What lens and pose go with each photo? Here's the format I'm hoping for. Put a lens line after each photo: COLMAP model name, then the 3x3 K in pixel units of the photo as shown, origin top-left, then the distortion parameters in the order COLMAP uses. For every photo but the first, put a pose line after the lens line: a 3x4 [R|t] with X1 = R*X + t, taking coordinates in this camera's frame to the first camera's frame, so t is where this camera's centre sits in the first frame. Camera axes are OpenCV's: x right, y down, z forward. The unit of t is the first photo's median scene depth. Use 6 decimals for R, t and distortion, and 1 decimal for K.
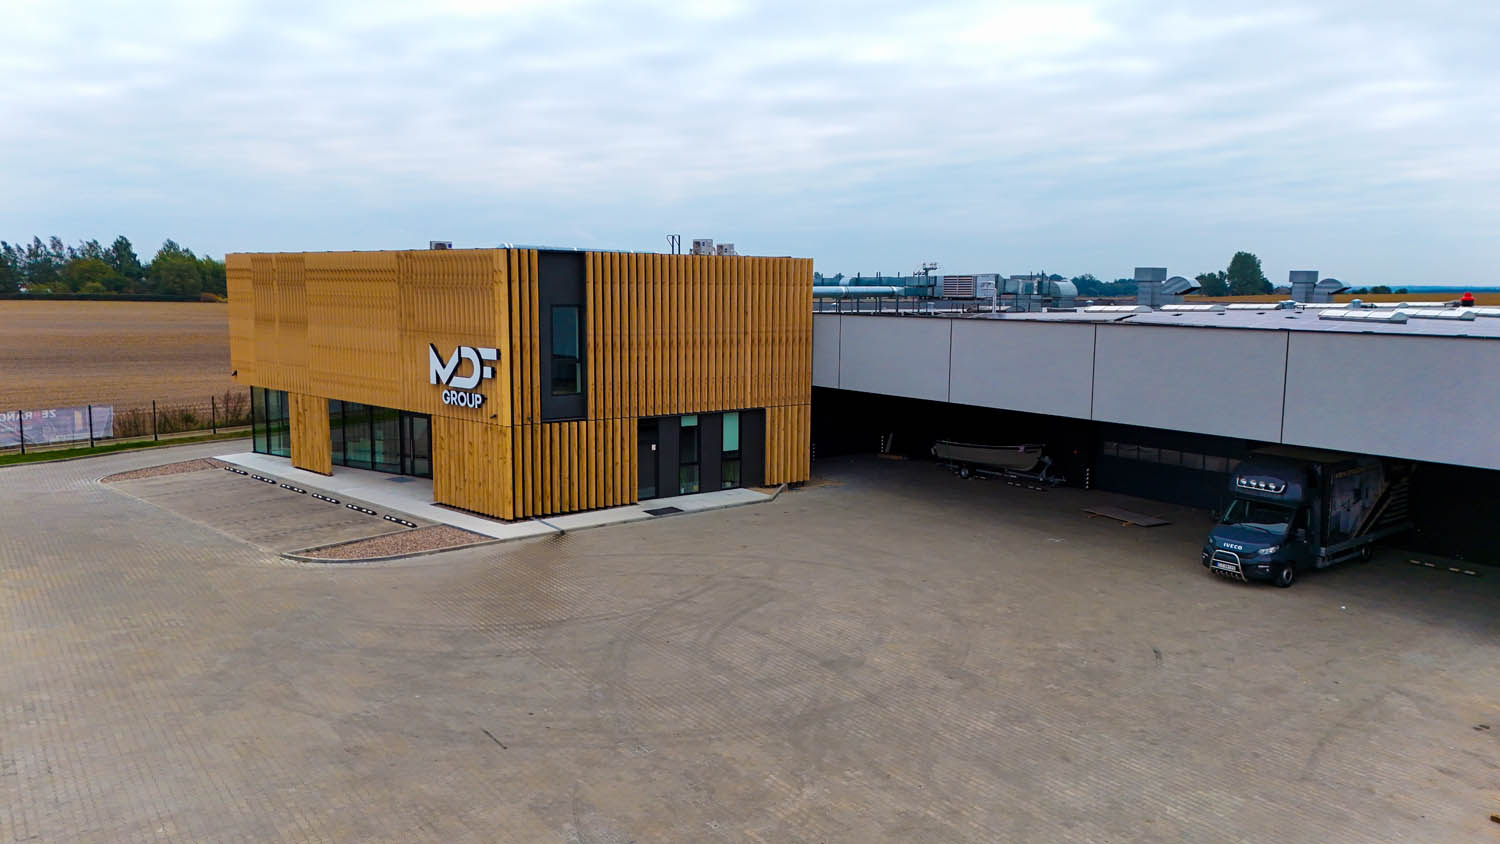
lens RADIAL K [[1109.9, 0, 748.7], [0, 1109.9, 412.2], [0, 0, 1]] dist [0.076660, -0.064531]
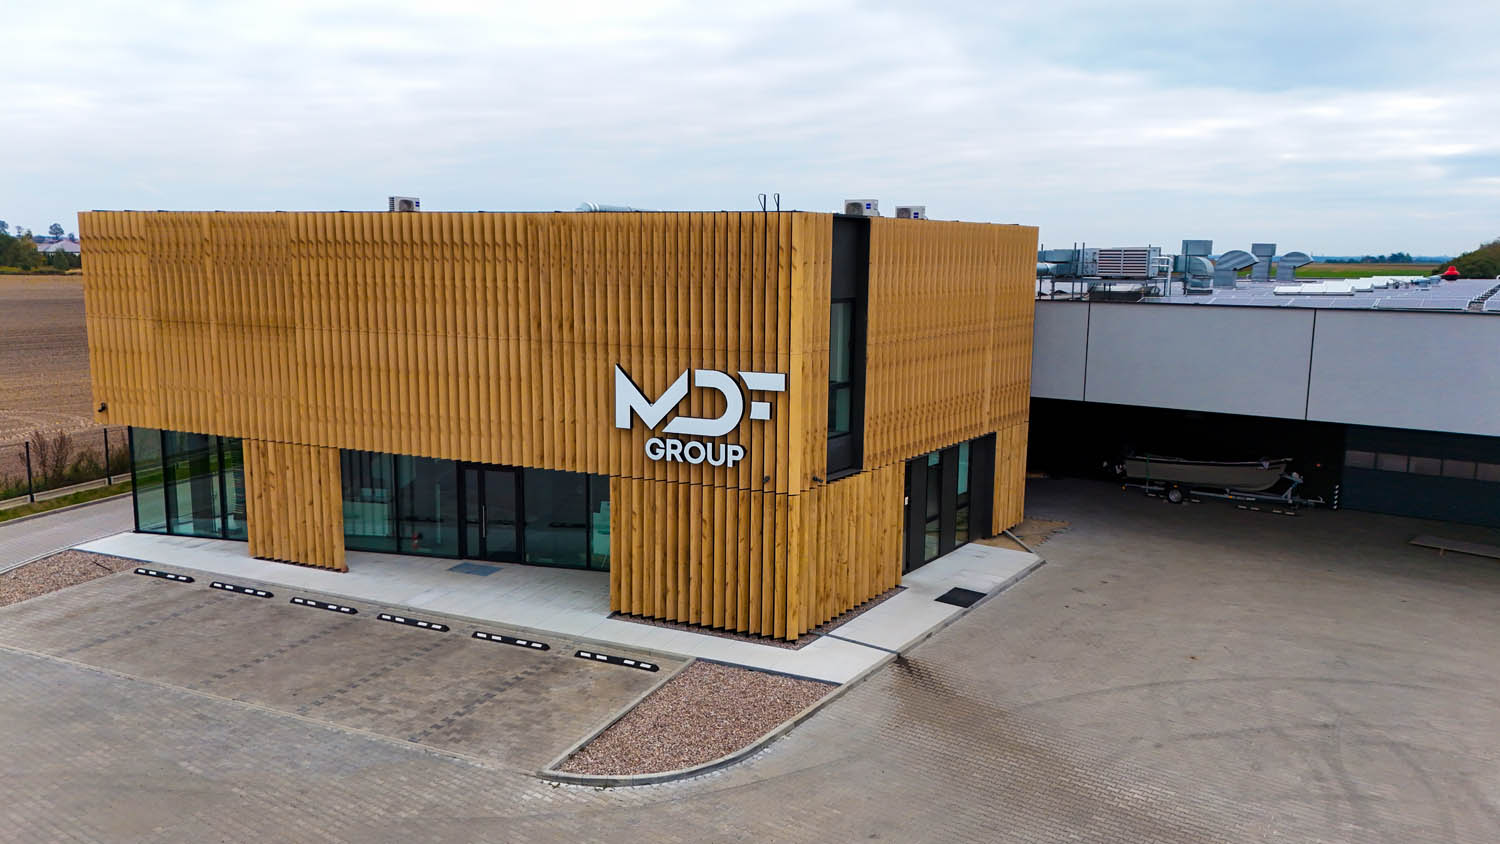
lens RADIAL K [[1109.9, 0, 758.7], [0, 1109.9, 411.2], [0, 0, 1]] dist [0.076660, -0.064531]
pose [[0.946962, -0.044550, 0.318243, -0.413912], [0.035411, 0.998779, 0.034448, -0.054270], [-0.319389, -0.021352, 0.947383, 0.393836]]
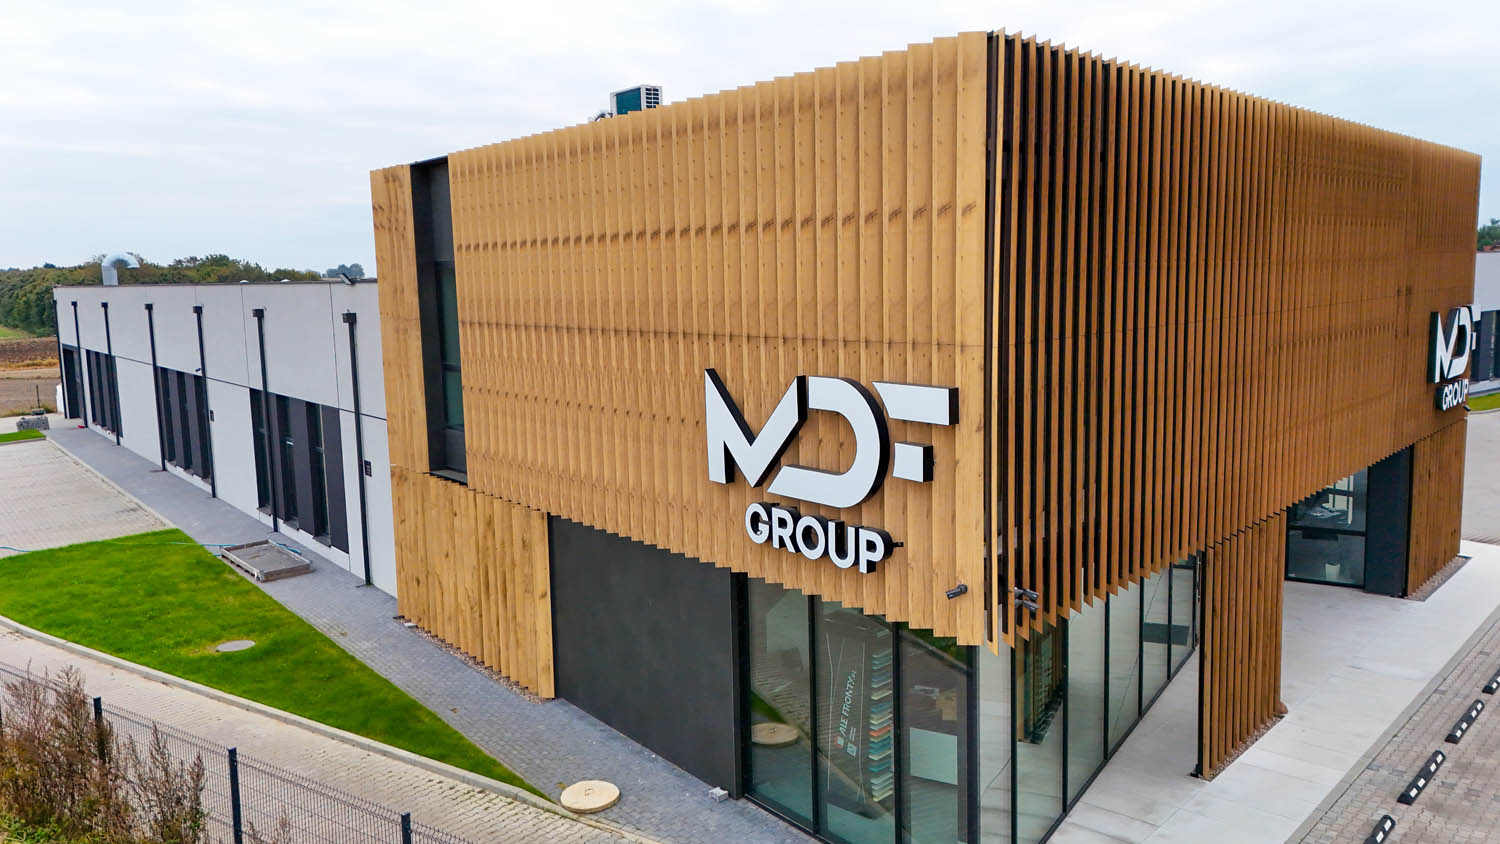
lens RADIAL K [[1109.9, 0, 739.8], [0, 1109.9, 421.0], [0, 0, 1]] dist [0.076660, -0.064531]
pose [[0.983732, -0.005978, -0.179541, -0.215644], [0.007393, 0.999947, 0.007212, -0.047524], [0.179488, -0.008422, 0.983724, 0.667031]]
